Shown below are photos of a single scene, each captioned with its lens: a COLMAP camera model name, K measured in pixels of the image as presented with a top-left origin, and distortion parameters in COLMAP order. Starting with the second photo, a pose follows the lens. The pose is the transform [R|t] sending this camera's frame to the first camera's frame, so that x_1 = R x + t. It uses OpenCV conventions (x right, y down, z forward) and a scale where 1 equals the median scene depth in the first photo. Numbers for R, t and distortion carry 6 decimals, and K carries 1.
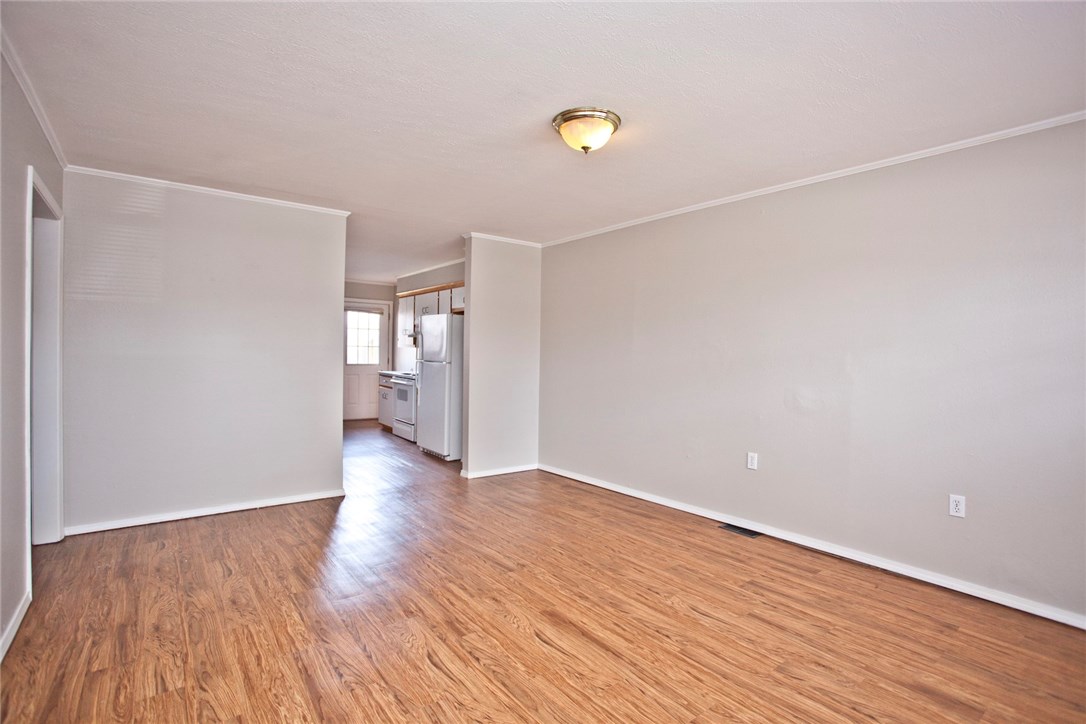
lens RADIAL K [[518.0, 0, 545.9], [0, 518.0, 358.1], [0, 0, 1]] dist [-0.075969, 0.027854]
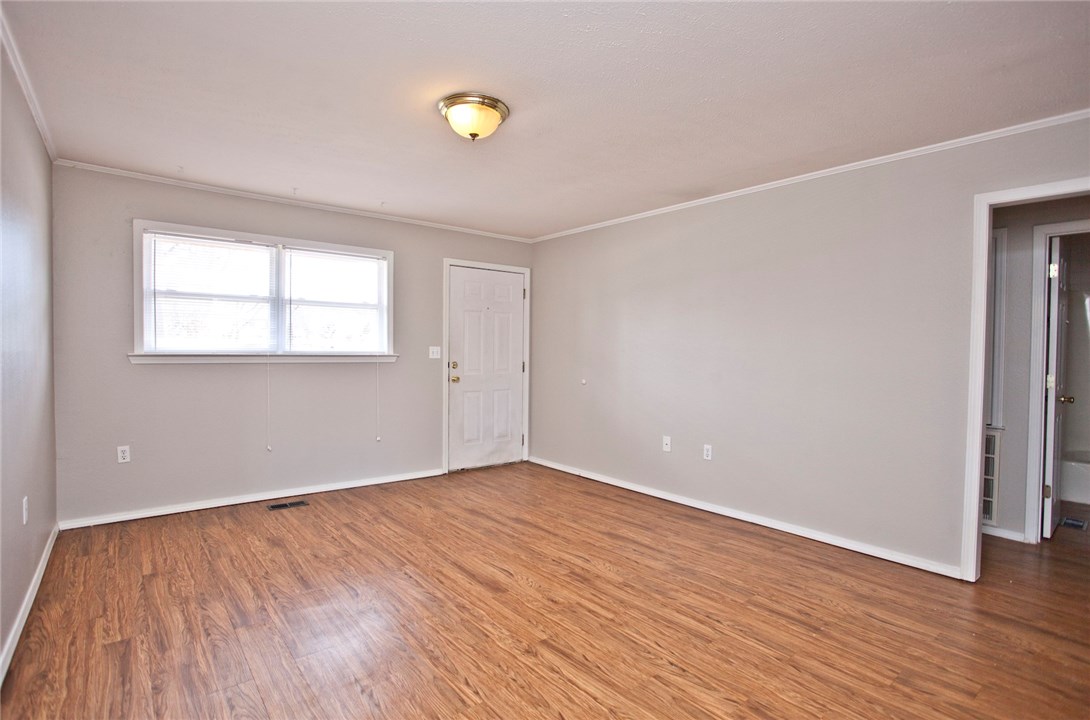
lens RADIAL K [[527.6, 0, 540.2], [0, 527.6, 356.7], [0, 0, 1]] dist [-0.071899, 0.024218]
pose [[-0.999407, -0.028792, -0.018866, -0.043632], [-0.029421, 0.998991, 0.033945, -0.026893], [0.017870, 0.034480, -0.999246, 2.070185]]
